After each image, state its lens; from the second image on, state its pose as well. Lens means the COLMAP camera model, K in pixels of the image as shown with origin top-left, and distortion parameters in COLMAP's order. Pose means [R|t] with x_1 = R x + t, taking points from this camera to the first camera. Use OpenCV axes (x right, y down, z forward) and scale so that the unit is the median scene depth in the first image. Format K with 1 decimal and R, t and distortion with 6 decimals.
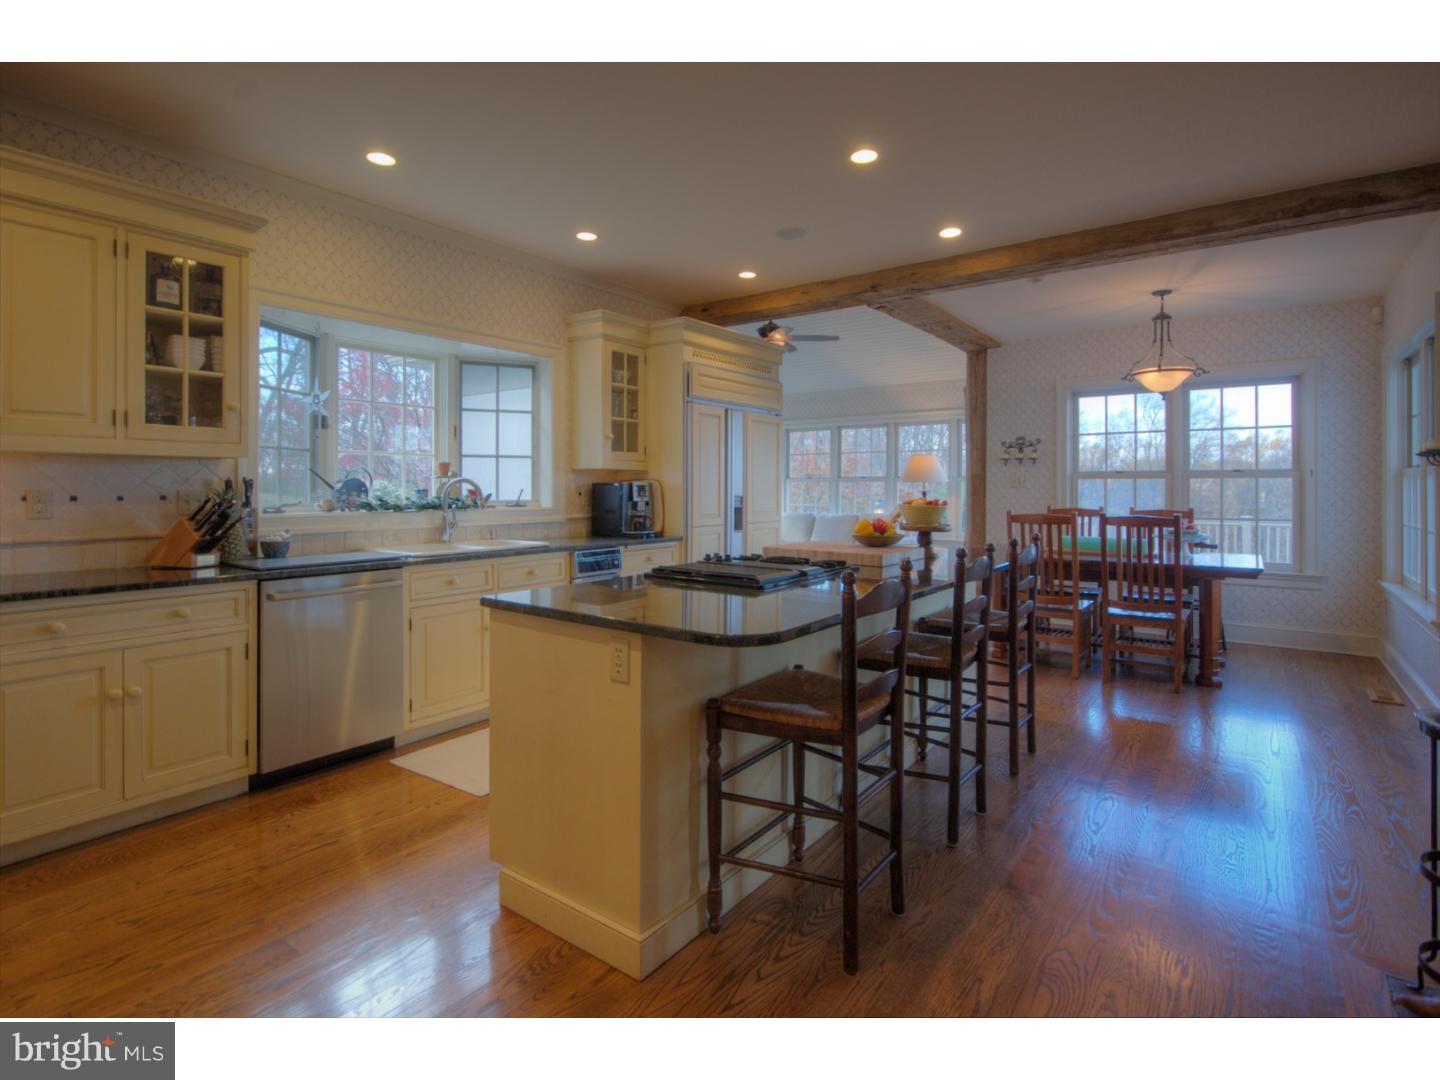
lens RADIAL K [[704.0, 0, 720.0], [0, 704.0, 540.0], [0, 0, 1]] dist [0.000215, 0.000106]
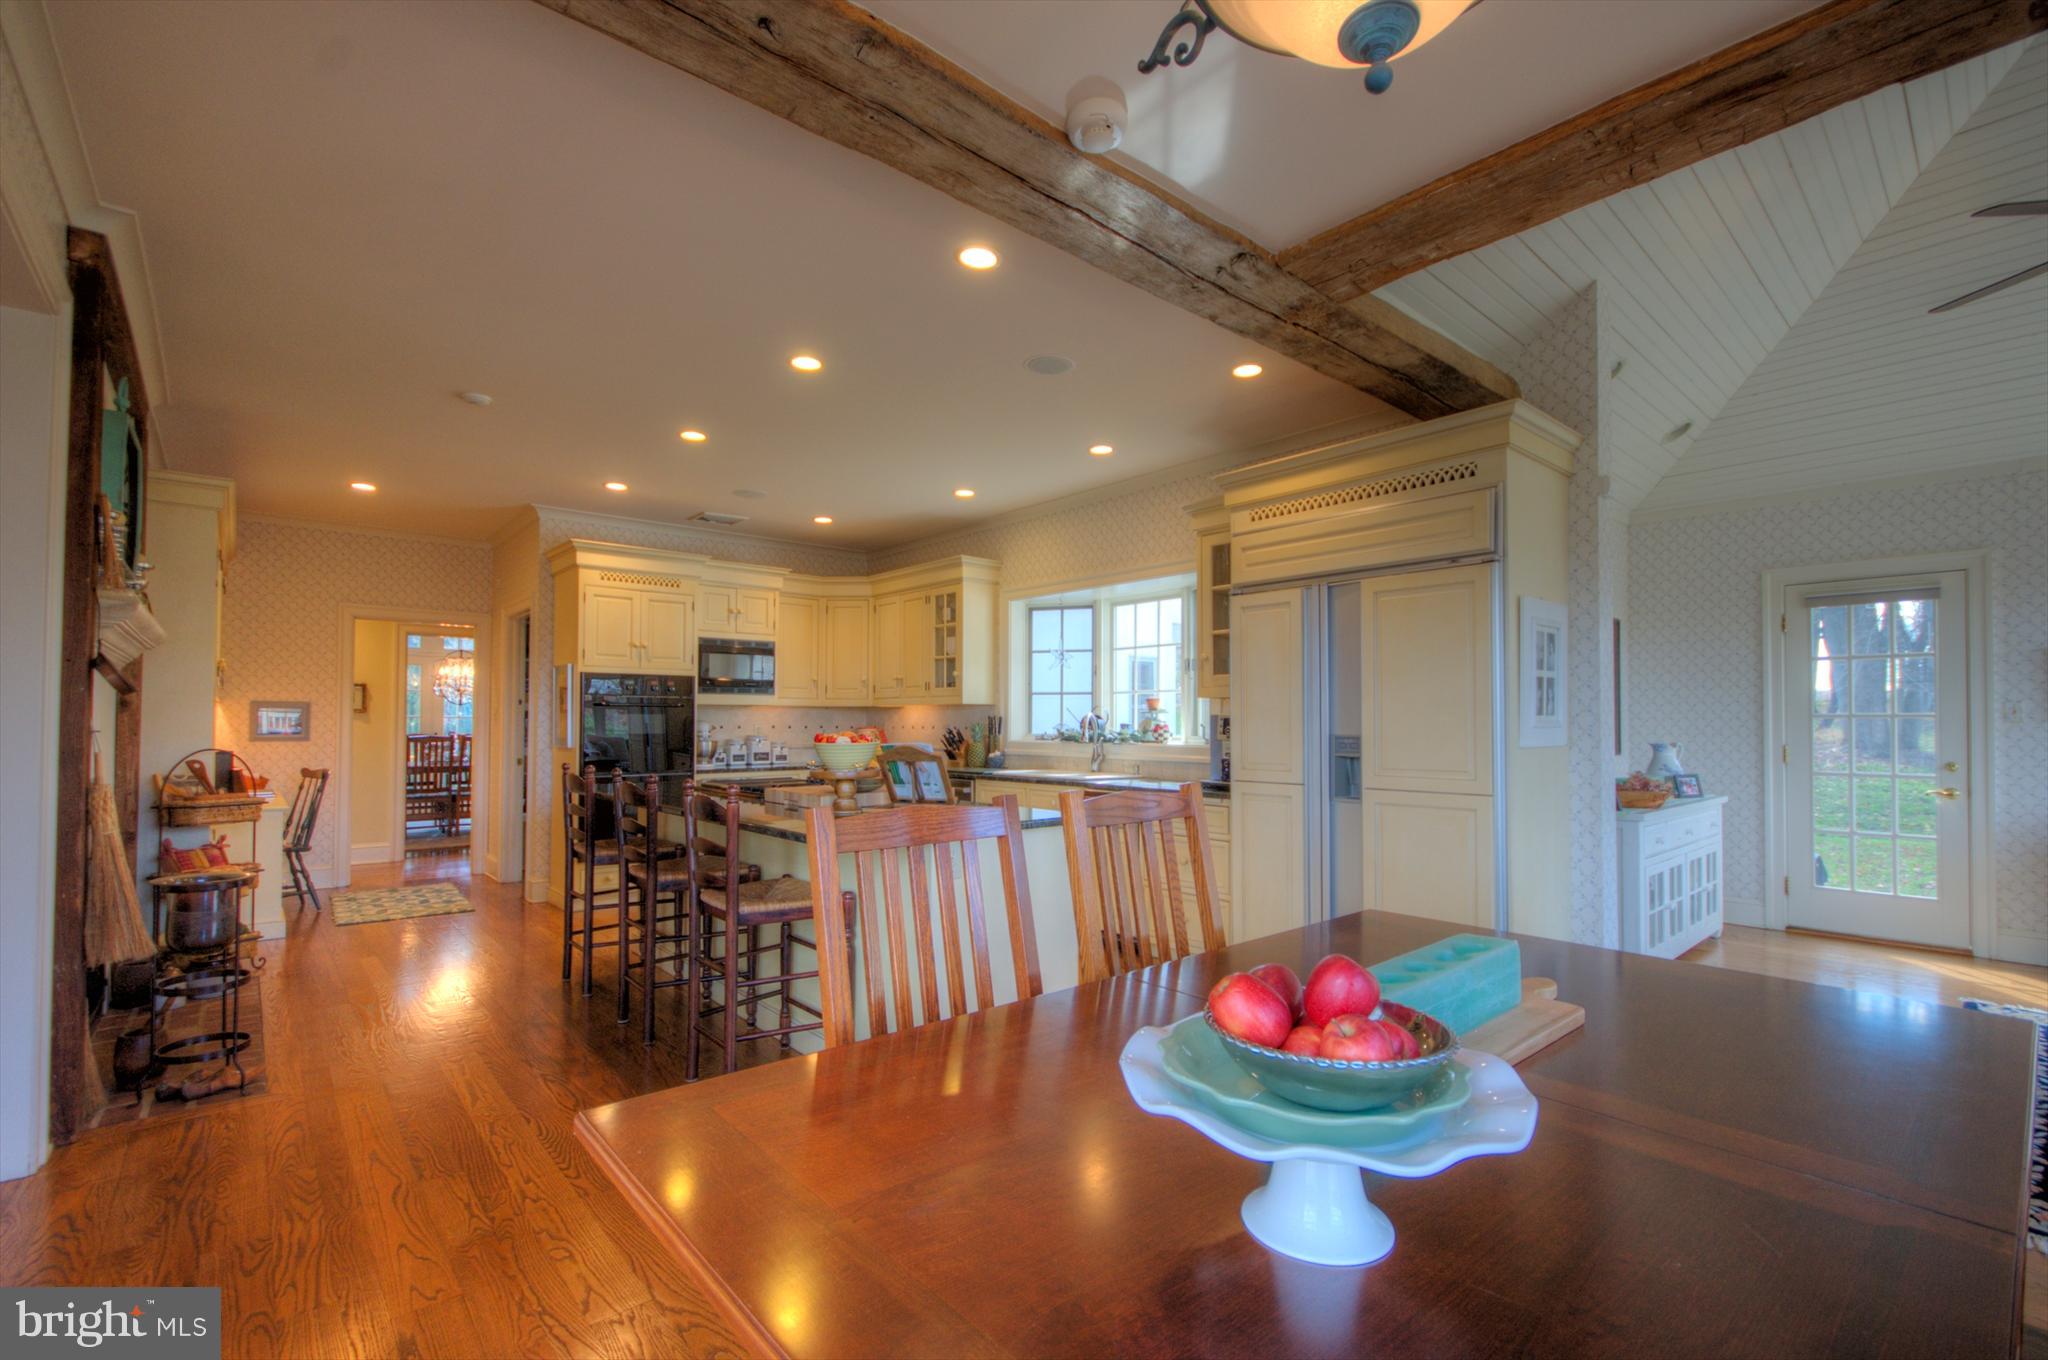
lens RADIAL K [[907.4, 0, 1024.0], [0, 907.4, 680.0], [0, 0, 1]] dist [0.000152, 0.000017]
pose [[-0.219987, -0.042535, -0.974575, 1.063693], [-0.072351, 0.997009, -0.027183, -0.098248], [0.972816, 0.064532, -0.222407, 1.273309]]
